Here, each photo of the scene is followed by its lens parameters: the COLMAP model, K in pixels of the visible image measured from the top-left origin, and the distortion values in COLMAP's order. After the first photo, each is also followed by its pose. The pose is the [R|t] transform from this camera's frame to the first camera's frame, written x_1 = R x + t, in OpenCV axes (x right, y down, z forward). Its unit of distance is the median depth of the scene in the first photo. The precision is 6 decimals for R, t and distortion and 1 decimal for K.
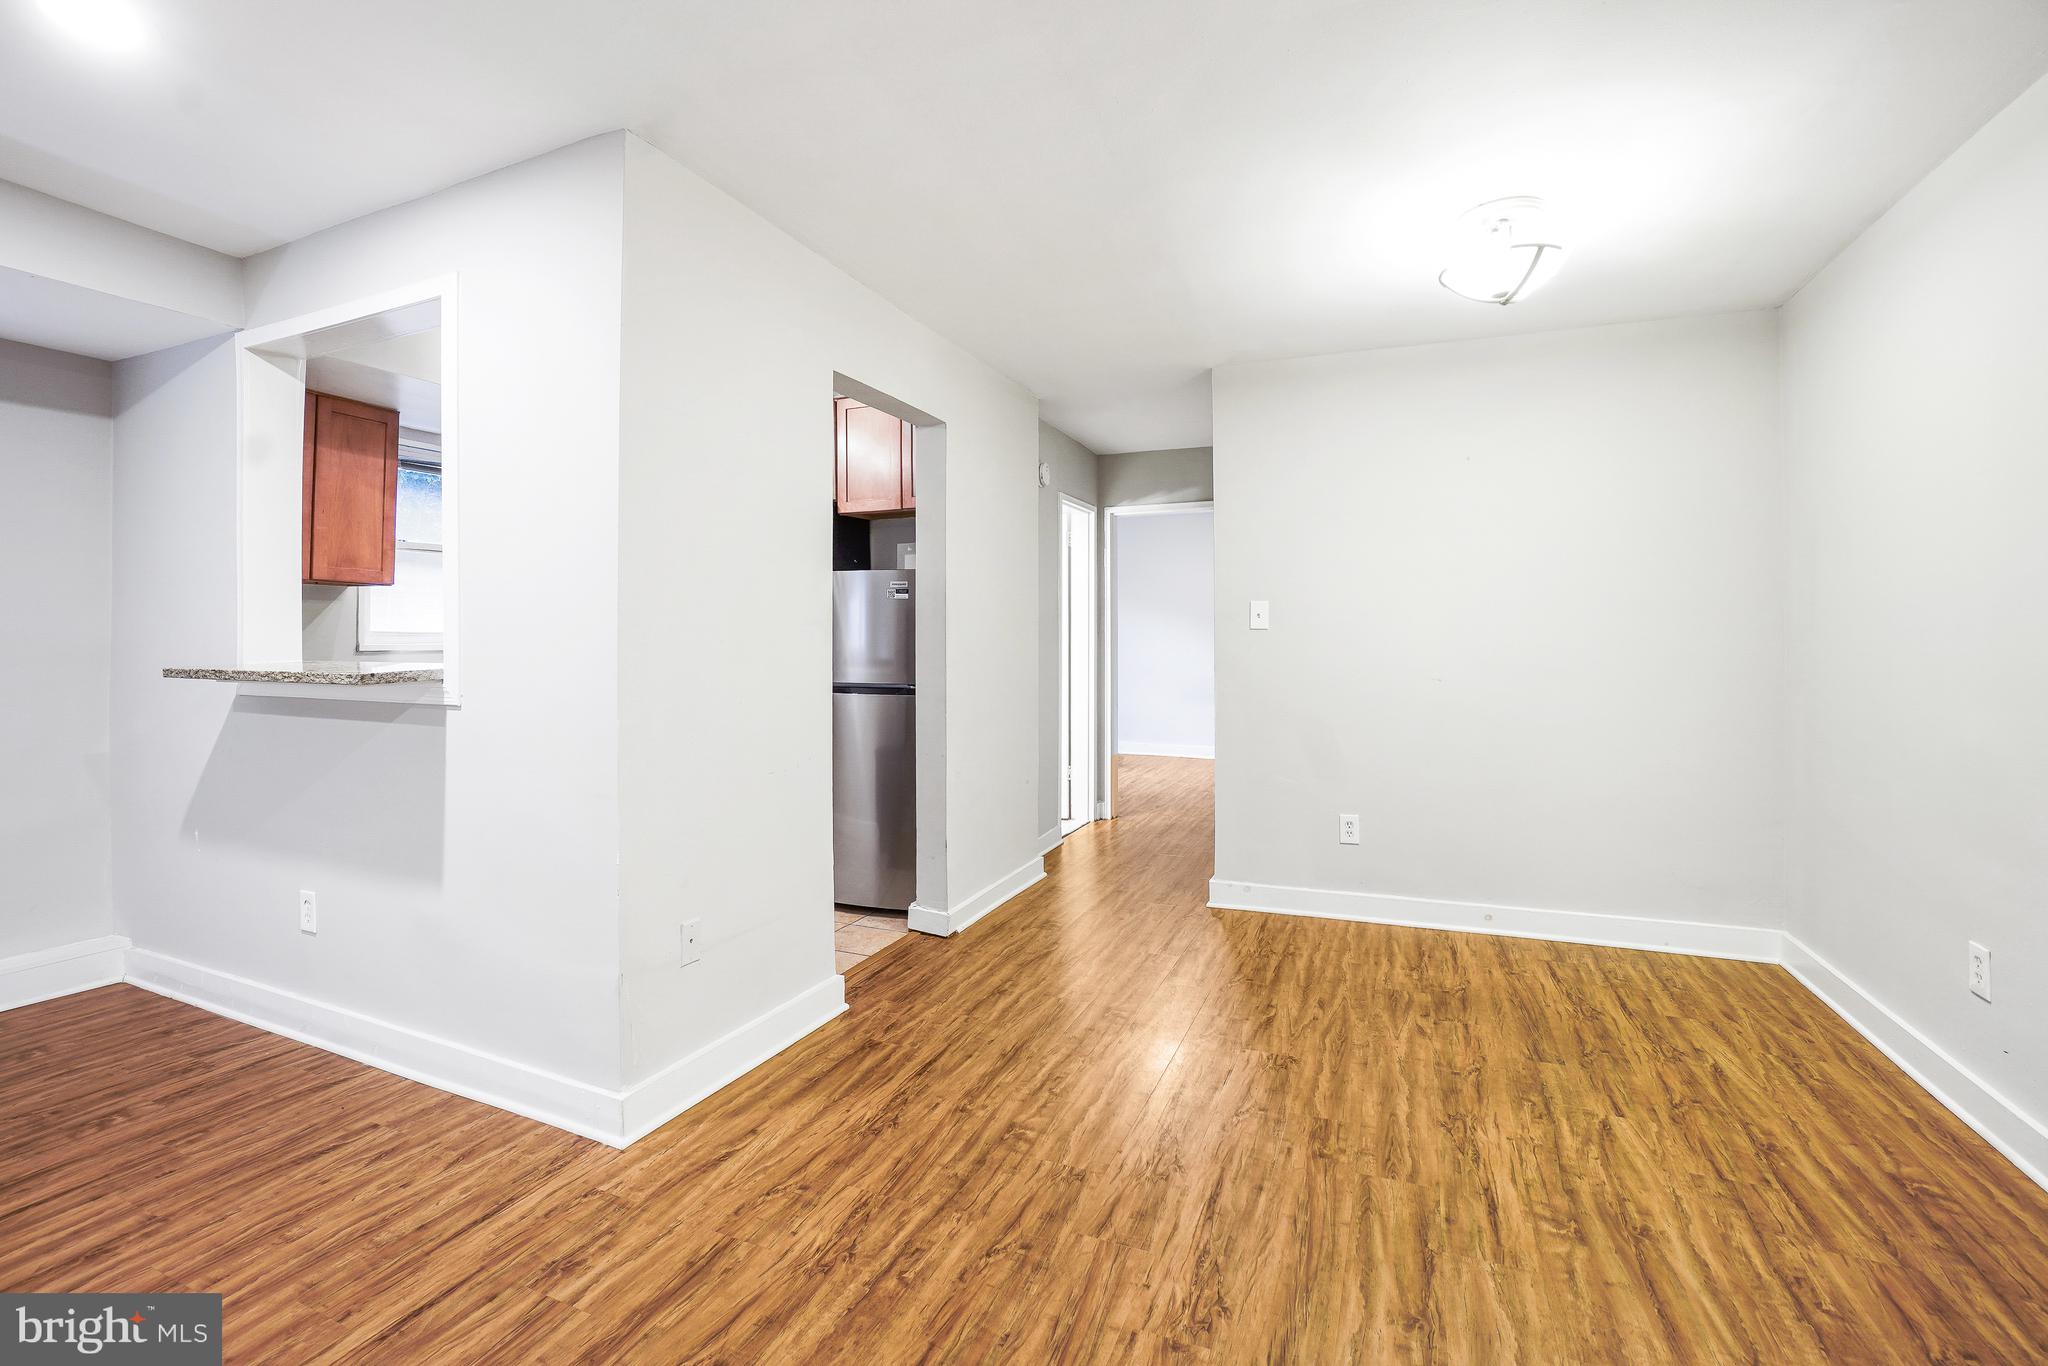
lens RADIAL K [[926.0, 0, 1014.8], [0, 926.0, 676.7], [0, 0, 1]] dist [-0.064279, 0.022485]
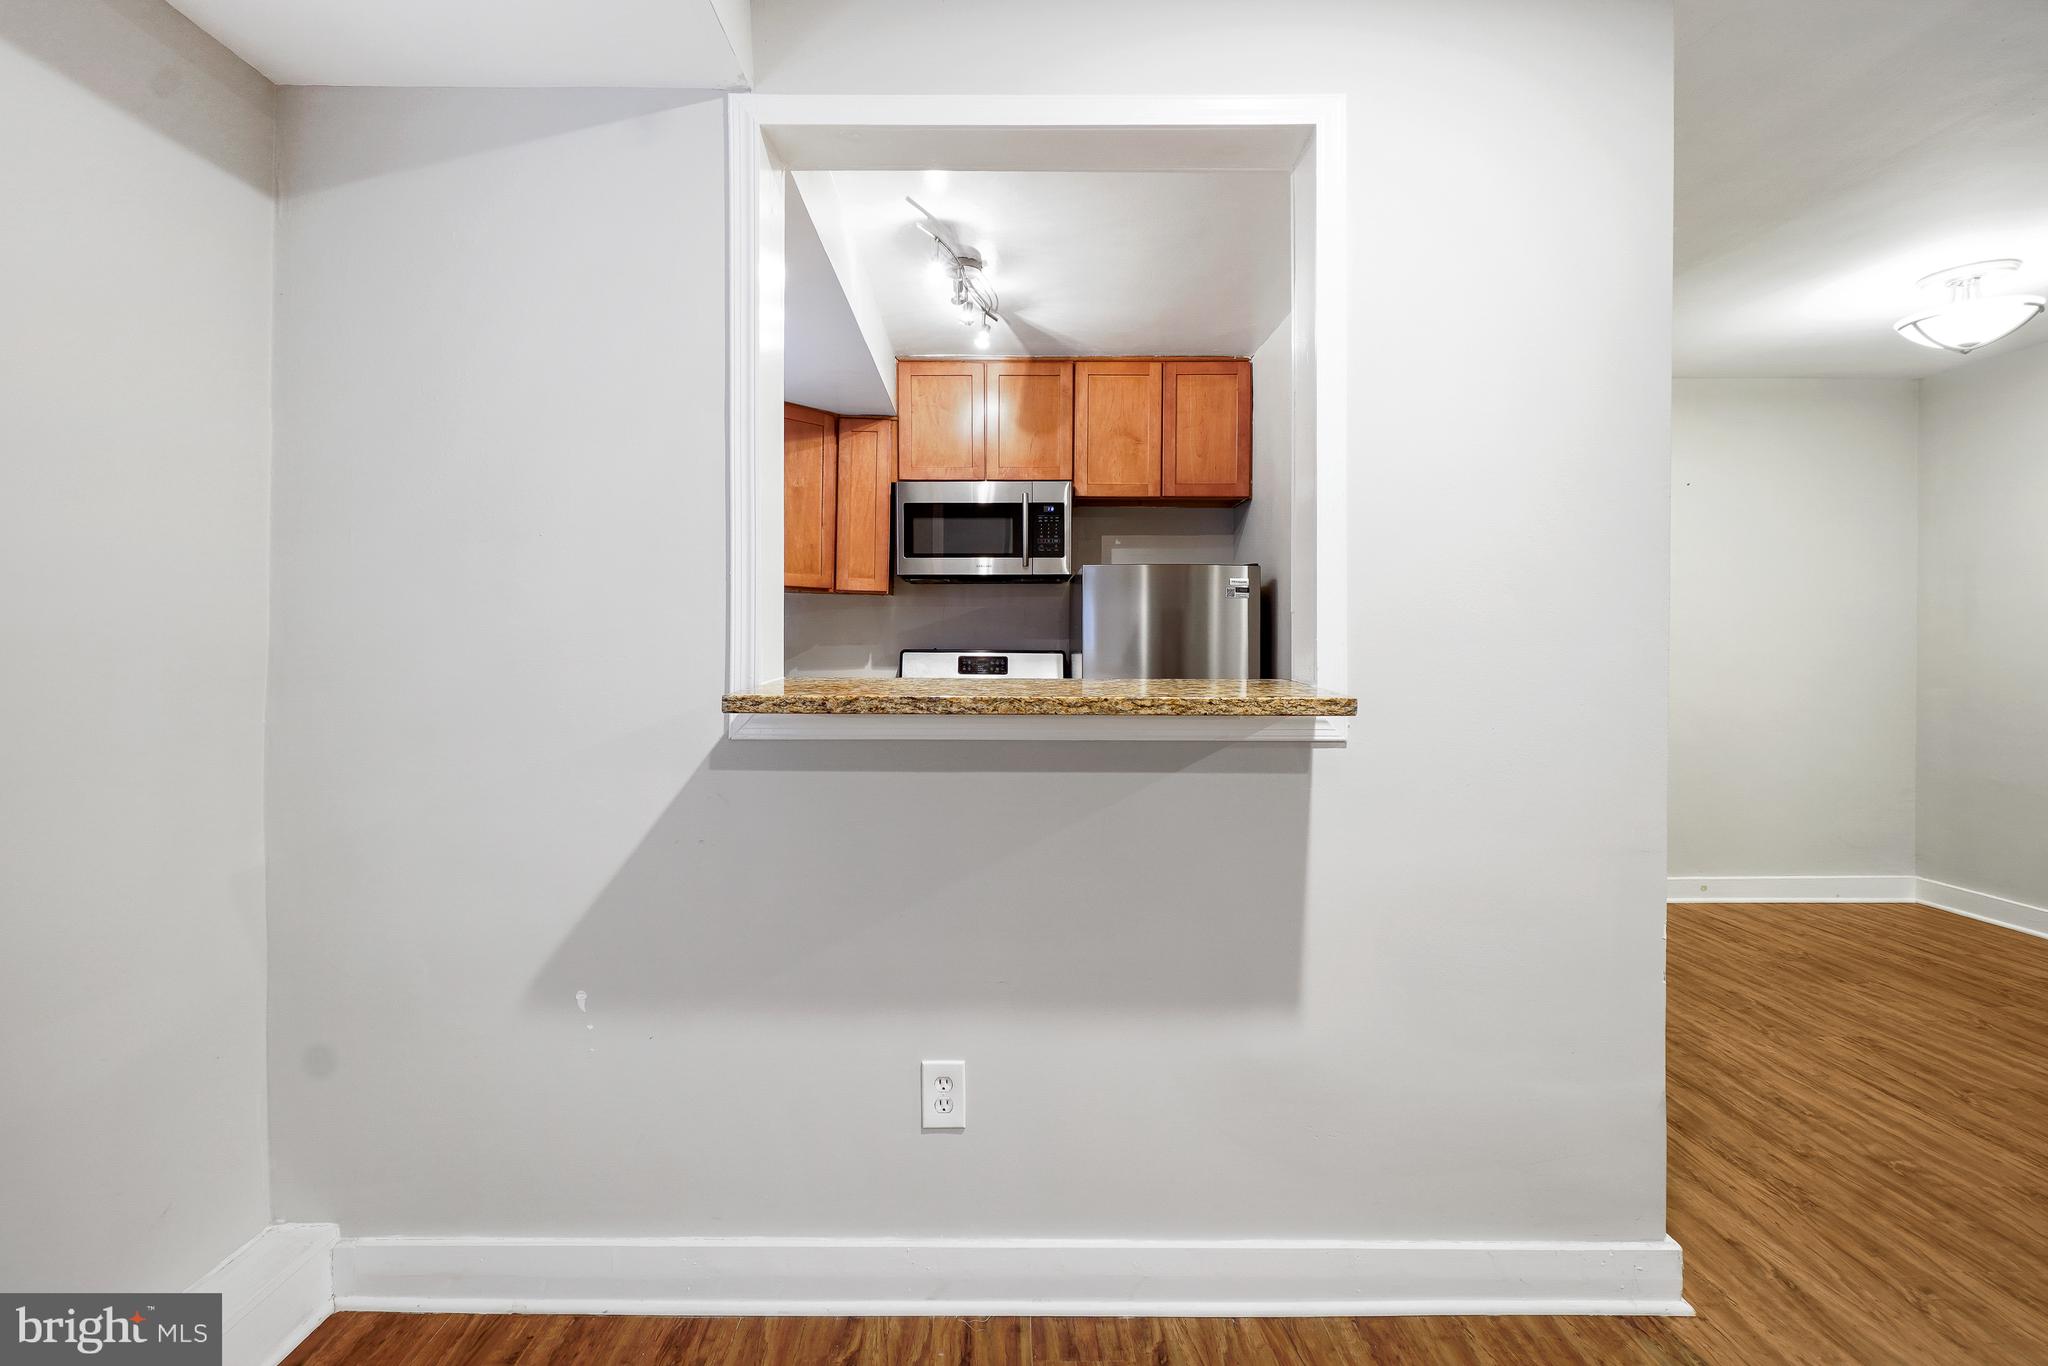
lens RADIAL K [[923.9, 0, 1022.2], [0, 923.9, 645.8], [0, 0, 1]] dist [-0.004724, -0.000082]
pose [[0.911926, 0.000299, 0.410354, -1.100071], [0.014441, 0.999357, -0.032821, -0.014877], [-0.410100, 0.035856, 0.911335, 0.446645]]
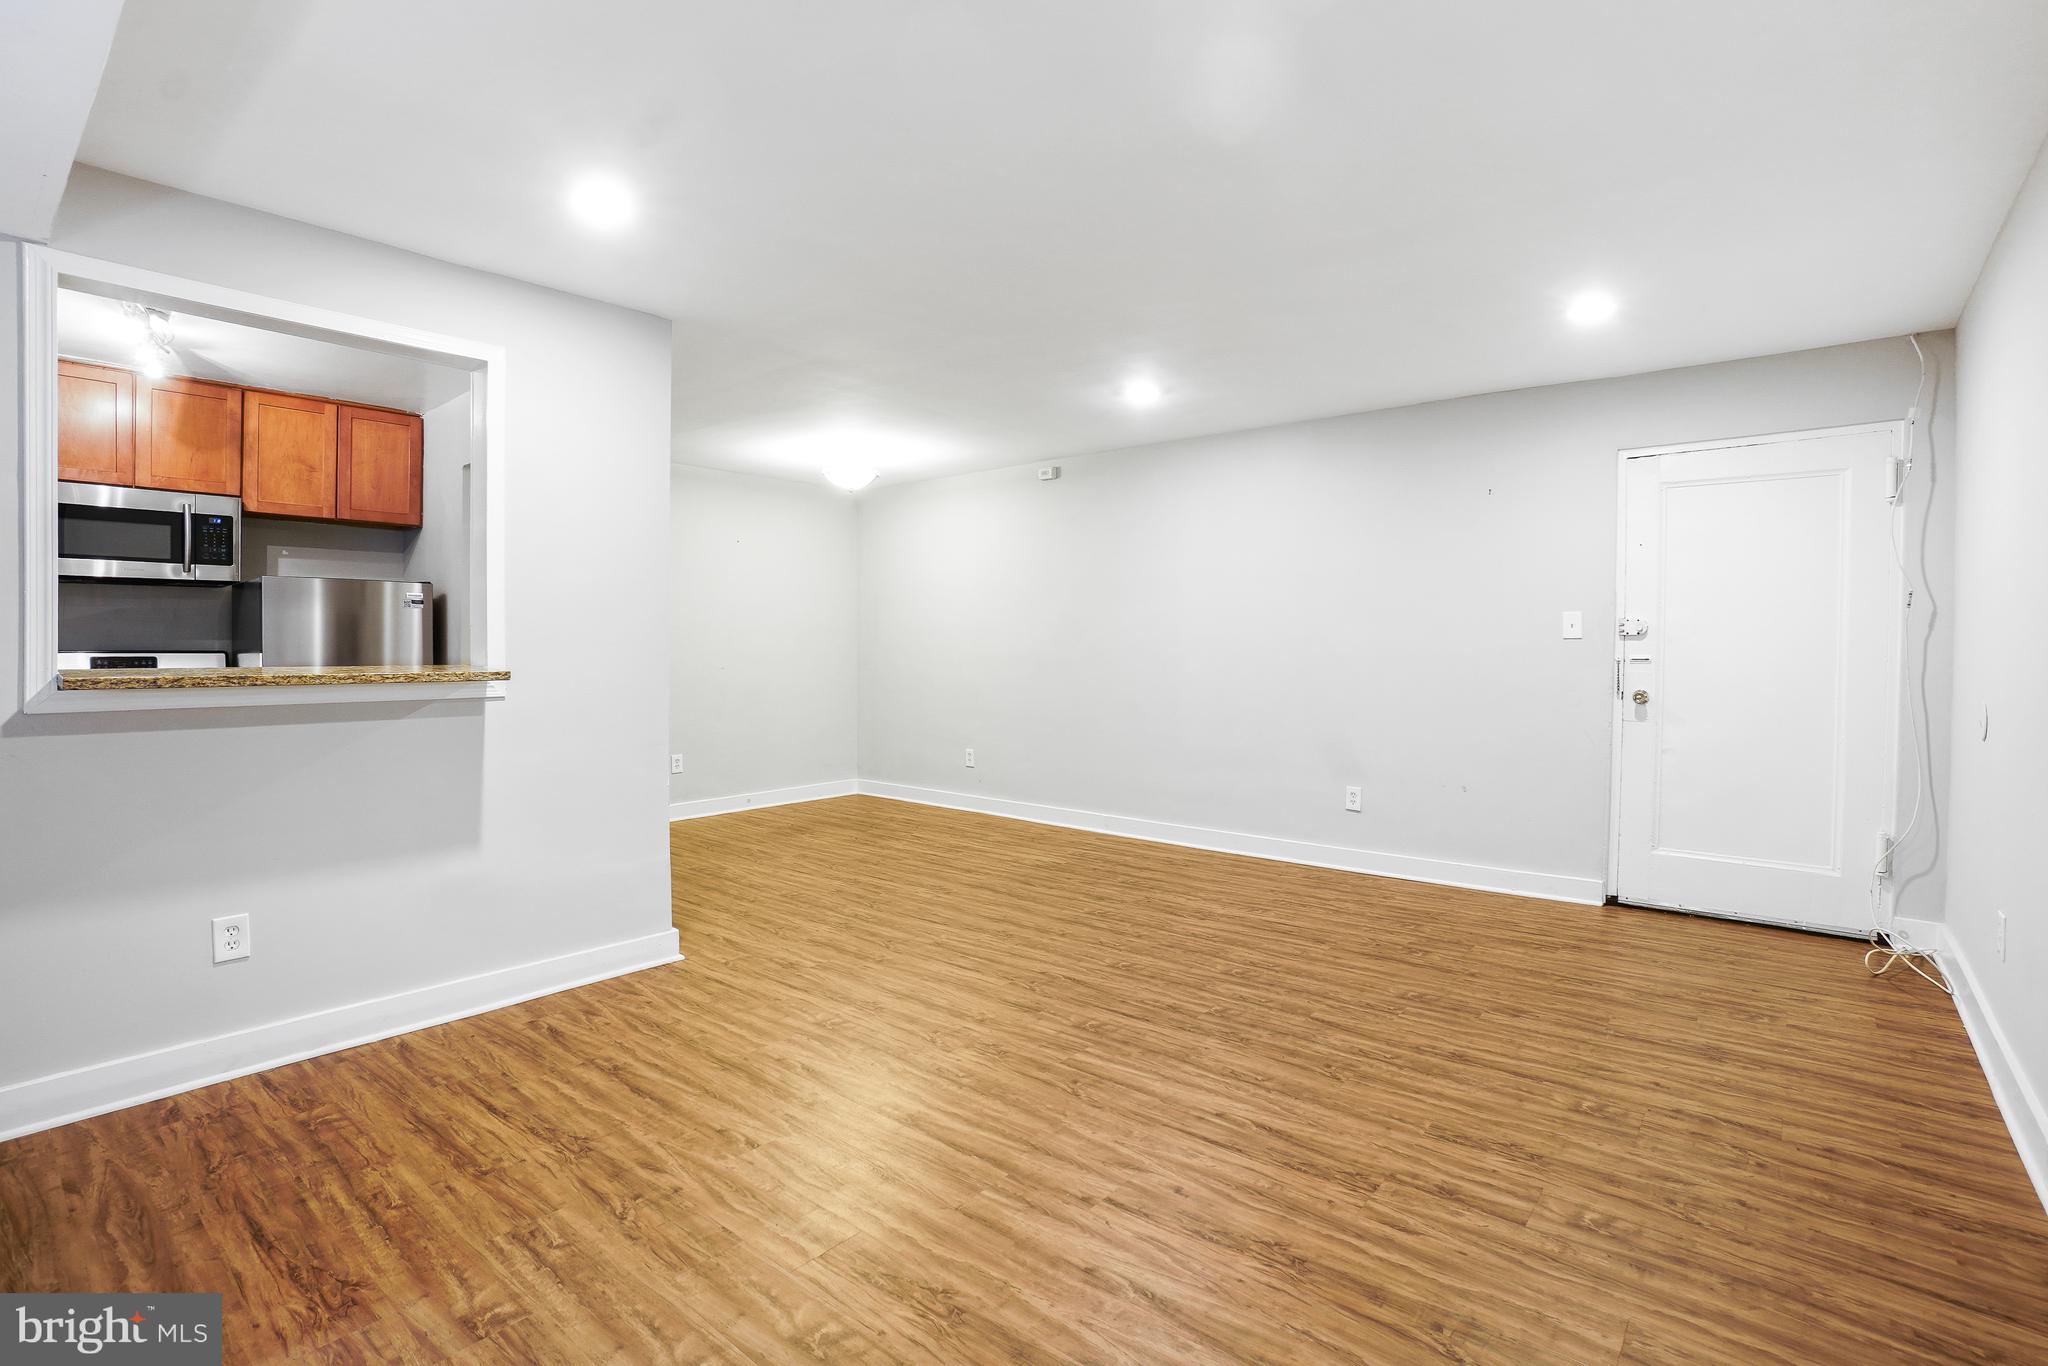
lens RADIAL K [[929.4, 0, 1033.2], [0, 929.4, 661.5], [0, 0, 1]] dist [-0.060727, 0.021153]
pose [[0.279689, -0.015764, 0.959961, -1.584614], [0.035263, 0.999359, 0.006137, 0.006226], [-0.959443, 0.032135, 0.280066, -0.058693]]
